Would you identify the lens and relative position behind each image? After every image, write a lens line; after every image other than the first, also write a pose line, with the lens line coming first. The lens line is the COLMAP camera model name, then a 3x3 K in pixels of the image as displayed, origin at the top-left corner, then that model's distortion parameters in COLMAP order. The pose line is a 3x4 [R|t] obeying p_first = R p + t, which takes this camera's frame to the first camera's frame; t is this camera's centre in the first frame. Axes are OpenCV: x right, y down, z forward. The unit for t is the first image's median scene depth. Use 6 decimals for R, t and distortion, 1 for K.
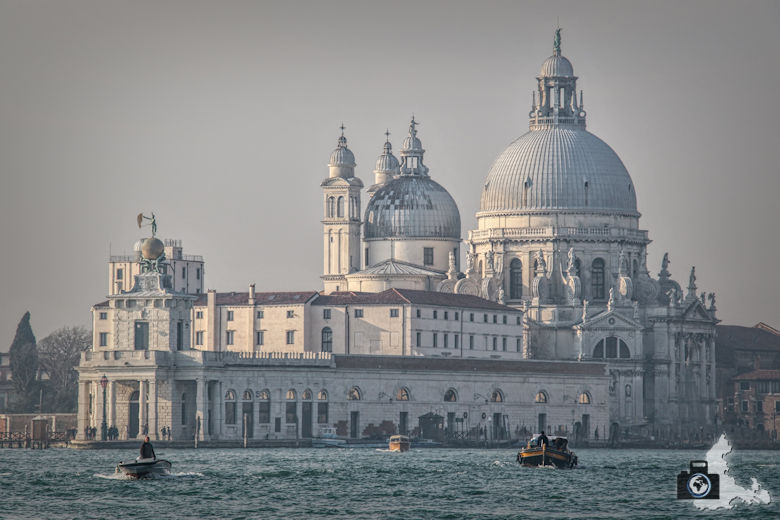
lens RADIAL K [[4365.3, 0, 390.2], [0, 4365.3, 256.1], [0, 0, 1]] dist [2.338387, 0.000000]
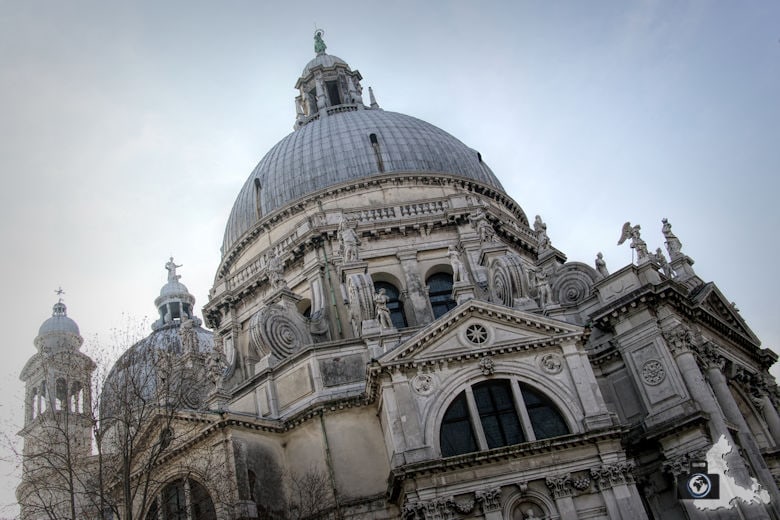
lens RADIAL K [[826.9, 0, 389.0], [0, 826.9, 259.7], [0, 0, 1]] dist [-0.061707, 0.000000]
pose [[0.942951, -0.314199, -0.110101, 0.051431], [0.229790, 0.853510, -0.467672, 0.035390], [0.240915, 0.415691, 0.877018, 0.921675]]
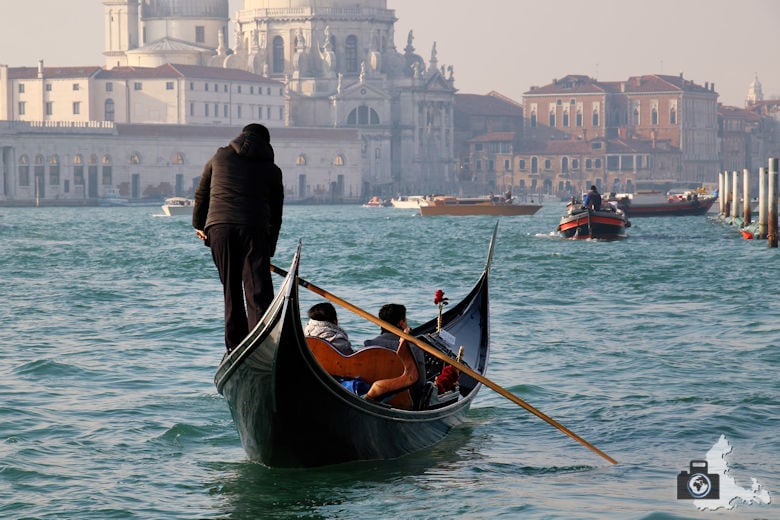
lens RADIAL K [[3445.8, 0, 387.9], [0, 3445.8, 259.8], [0, 0, 1]] dist [0.895971, 0.000000]
pose [[0.998629, -0.011281, 0.051121, 0.010865], [0.008055, 0.997988, 0.062882, 0.002229], [-0.051728, -0.062384, 0.996711, 0.115309]]
